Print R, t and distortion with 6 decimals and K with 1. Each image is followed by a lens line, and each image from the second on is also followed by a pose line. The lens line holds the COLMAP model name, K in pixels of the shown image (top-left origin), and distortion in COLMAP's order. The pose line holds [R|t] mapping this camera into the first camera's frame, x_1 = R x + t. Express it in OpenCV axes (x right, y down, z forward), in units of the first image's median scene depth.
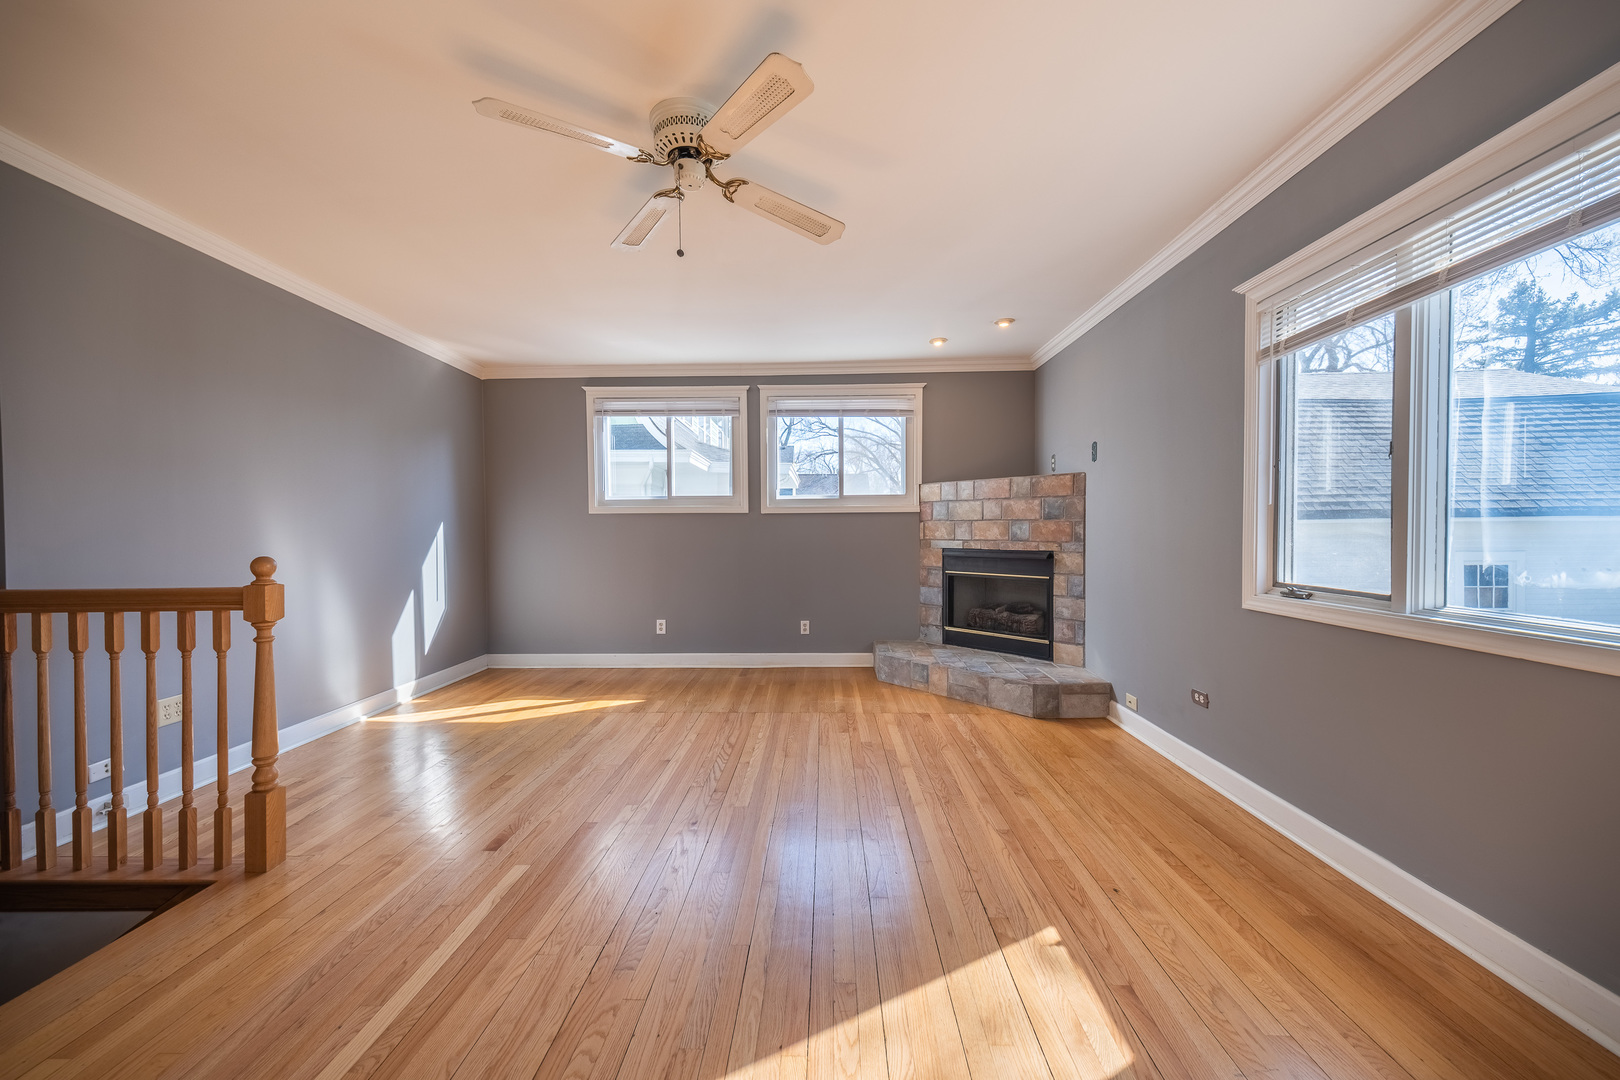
lens RADIAL K [[621.8, 0, 810.0], [0, 621.8, 540.0], [0, 0, 1]] dist [0.000612, 0.000029]
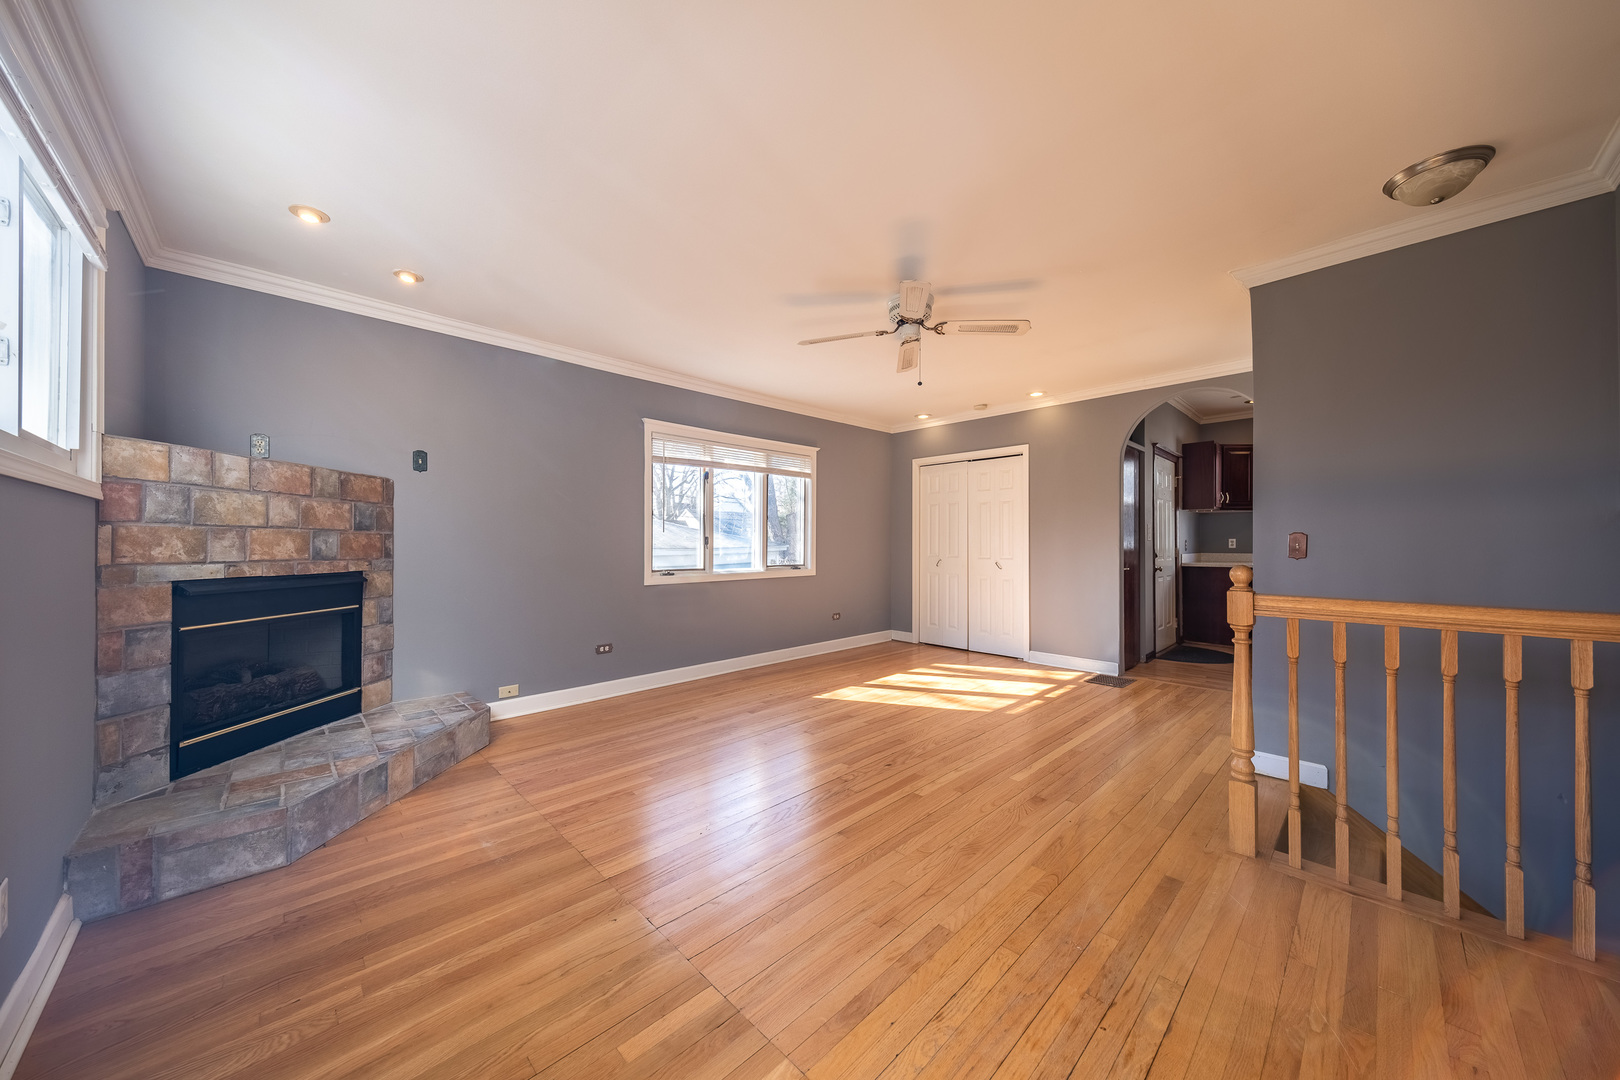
lens RADIAL K [[548.9, 0, 810.0], [0, 548.9, 540.0], [0, 0, 1]] dist [-0.000237, -0.000028]
pose [[-0.717746, 0.007049, 0.696269, -0.485439], [0.011828, 0.999928, 0.002069, -0.015530], [-0.696204, 0.009720, -0.717778, 1.072366]]
